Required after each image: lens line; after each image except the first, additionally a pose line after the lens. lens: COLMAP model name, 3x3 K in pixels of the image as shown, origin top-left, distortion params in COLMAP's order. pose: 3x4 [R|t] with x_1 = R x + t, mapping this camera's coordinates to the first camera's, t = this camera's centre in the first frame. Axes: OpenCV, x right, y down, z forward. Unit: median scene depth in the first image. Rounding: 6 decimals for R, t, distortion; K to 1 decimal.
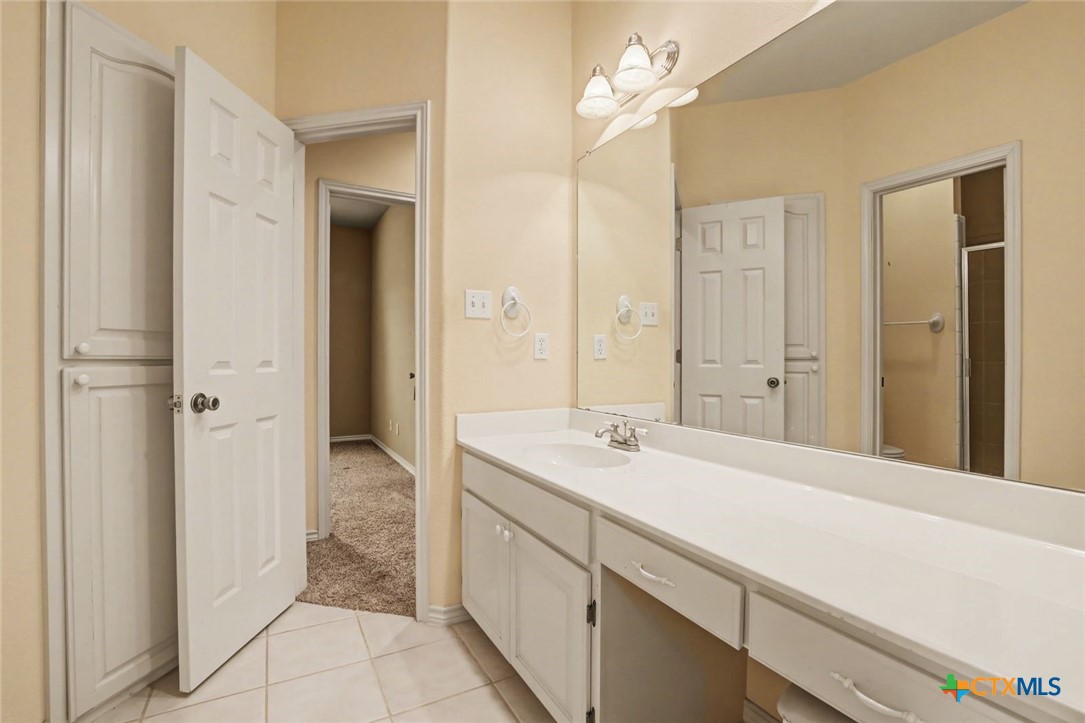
lens RADIAL K [[502.1, 0, 542.5], [0, 502.1, 361.5], [0, 0, 1]] dist [-0.028350, -0.000051]
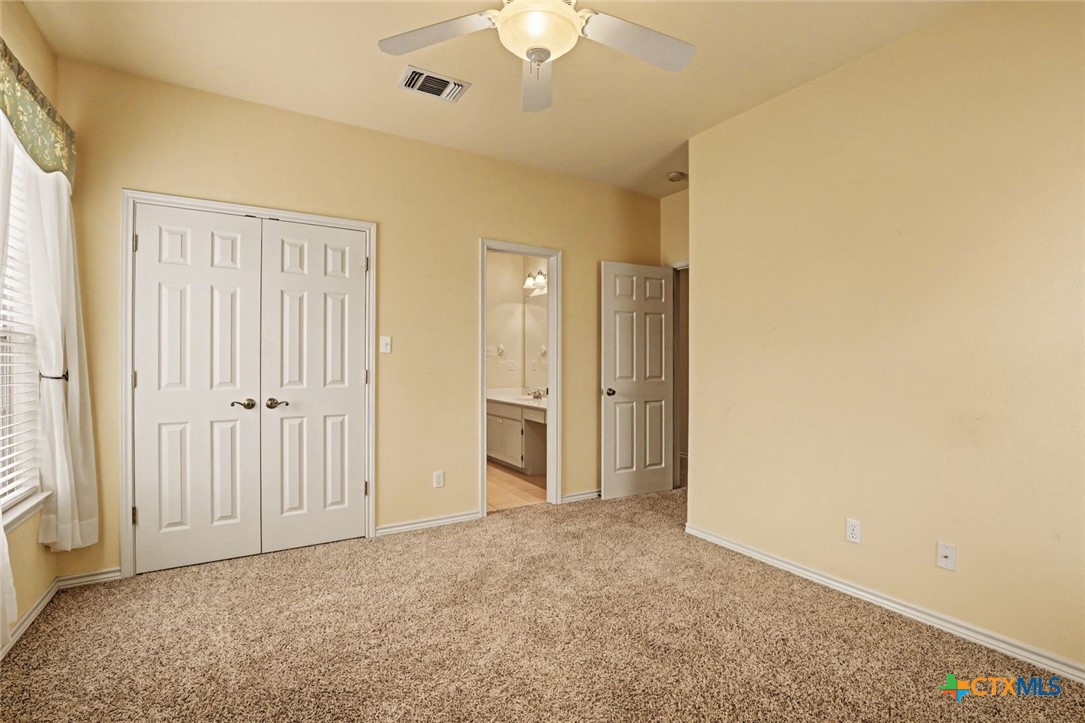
lens RADIAL K [[502.1, 0, 542.5], [0, 502.1, 361.5], [0, 0, 1]] dist [-0.028350, -0.000051]
pose [[0.998939, 0.001378, 0.046041, 0.042249], [-0.001082, 0.999979, -0.006449, -0.034248], [-0.046049, 0.006392, 0.998919, -1.851365]]
